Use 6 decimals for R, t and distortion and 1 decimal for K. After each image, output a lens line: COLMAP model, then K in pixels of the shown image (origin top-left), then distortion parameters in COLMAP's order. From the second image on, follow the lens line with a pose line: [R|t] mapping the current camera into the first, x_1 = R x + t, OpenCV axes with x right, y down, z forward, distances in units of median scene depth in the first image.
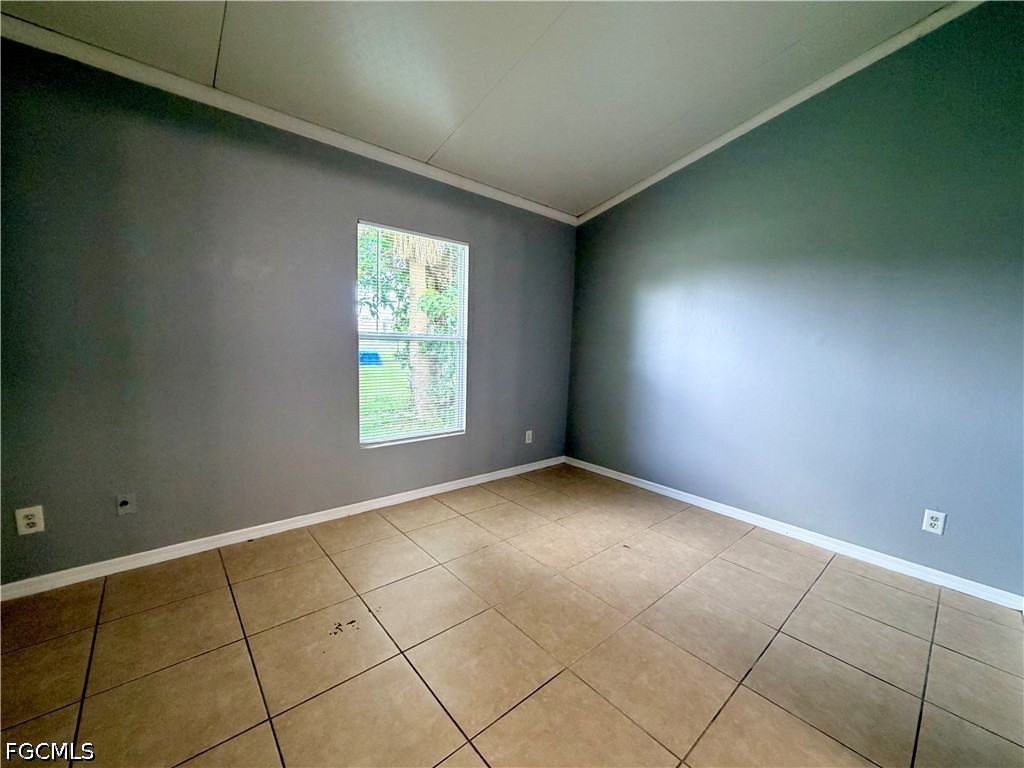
lens RADIAL K [[407.2, 0, 514.4], [0, 407.2, 388.7], [0, 0, 1]] dist [-0.010613, -0.000815]
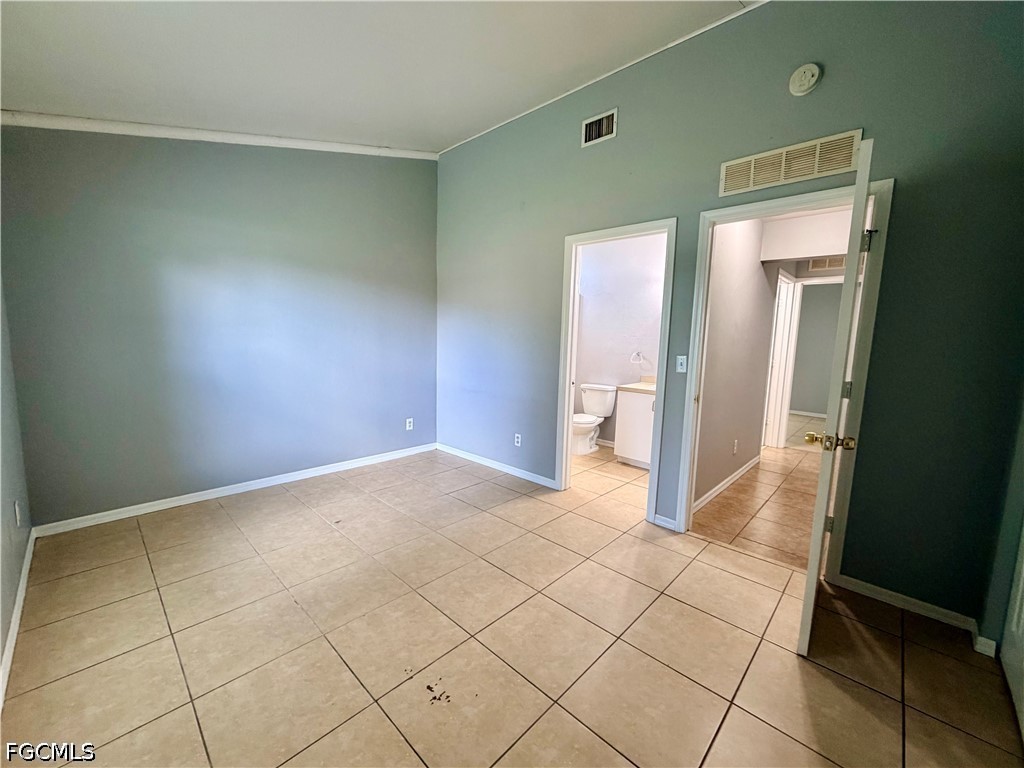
lens RADIAL K [[407.2, 0, 510.2], [0, 407.2, 383.7], [0, 0, 1]] dist [-0.010613, -0.000815]
pose [[-0.094532, -0.159359, 0.982684, -0.773528], [0.081119, 0.982589, 0.167147, -0.129048], [-0.992211, 0.095515, -0.079959, 0.556295]]
